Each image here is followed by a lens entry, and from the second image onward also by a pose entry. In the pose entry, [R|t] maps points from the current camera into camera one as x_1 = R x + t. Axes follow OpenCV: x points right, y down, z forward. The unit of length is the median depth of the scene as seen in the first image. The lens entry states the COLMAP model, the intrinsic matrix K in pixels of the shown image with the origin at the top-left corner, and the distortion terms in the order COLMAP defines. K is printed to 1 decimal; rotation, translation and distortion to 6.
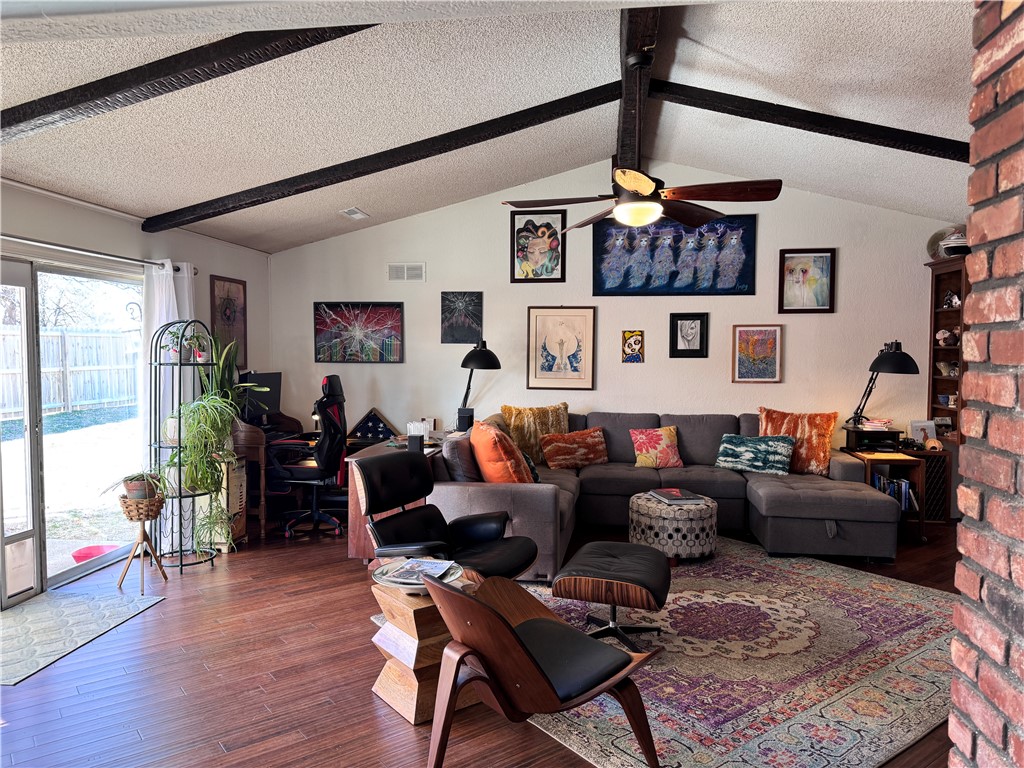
lens RADIAL K [[720.0, 0, 515.9], [0, 720.0, 384.9], [0, 0, 1]] dist [0.152506, -0.243853]
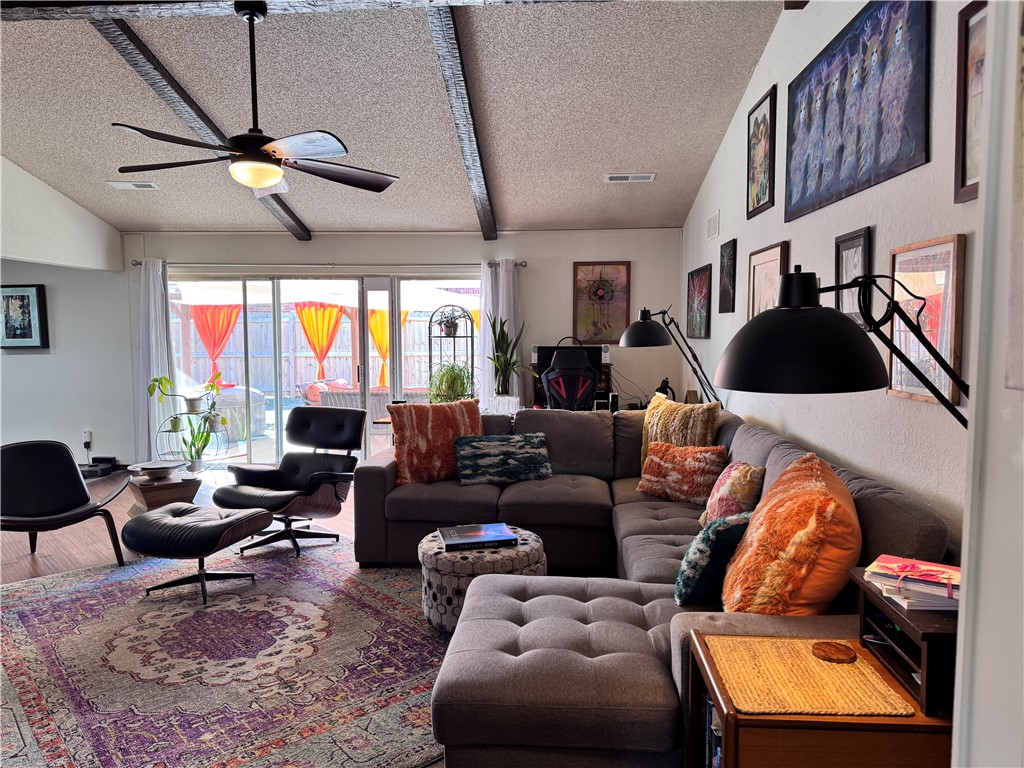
lens RADIAL K [[719.9, 0, 510.6], [0, 719.9, 380.0], [0, 0, 1]] dist [0.103525, -0.128334]
pose [[0.059417, 0.063919, -0.996185, 0.685475], [-0.045628, 0.997079, 0.061255, -0.025873], [0.997190, 0.041815, 0.062159, 0.766180]]
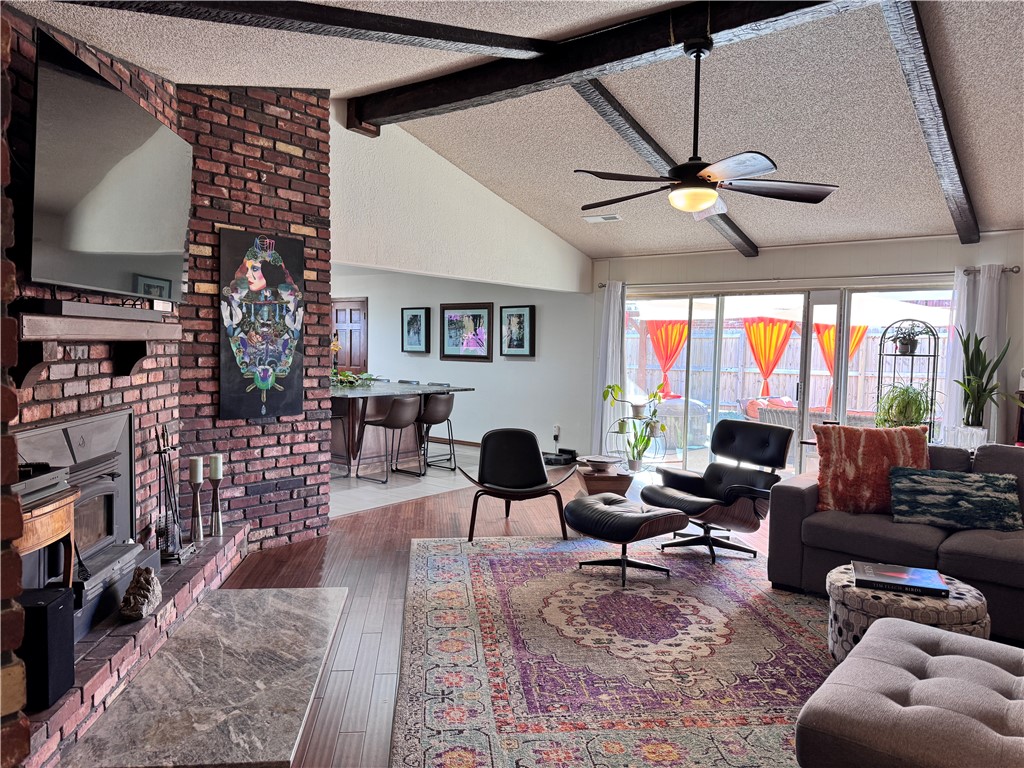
lens RADIAL K [[719.9, 0, 510.6], [0, 719.9, 380.0], [0, 0, 1]] dist [0.103525, -0.128334]
pose [[-0.526974, 0.029532, -0.849368, 0.700221], [-0.063023, 0.995287, 0.073707, -0.026347], [0.847541, 0.092371, -0.522629, 0.802990]]
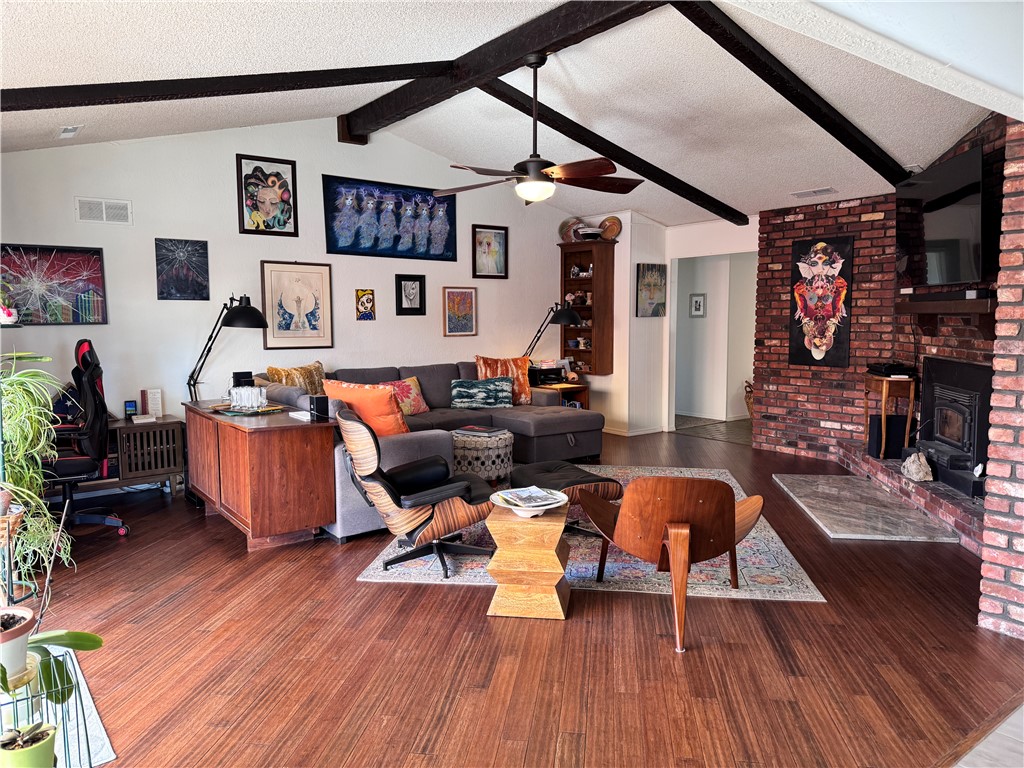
lens RADIAL K [[720.0, 0, 515.9], [0, 720.0, 384.9], [0, 0, 1]] dist [0.152506, -0.243853]
pose [[0.708280, -0.076879, 0.701732, -0.437098], [0.041680, 0.996872, 0.067144, 0.001377], [-0.704700, -0.018308, 0.709270, 0.098774]]
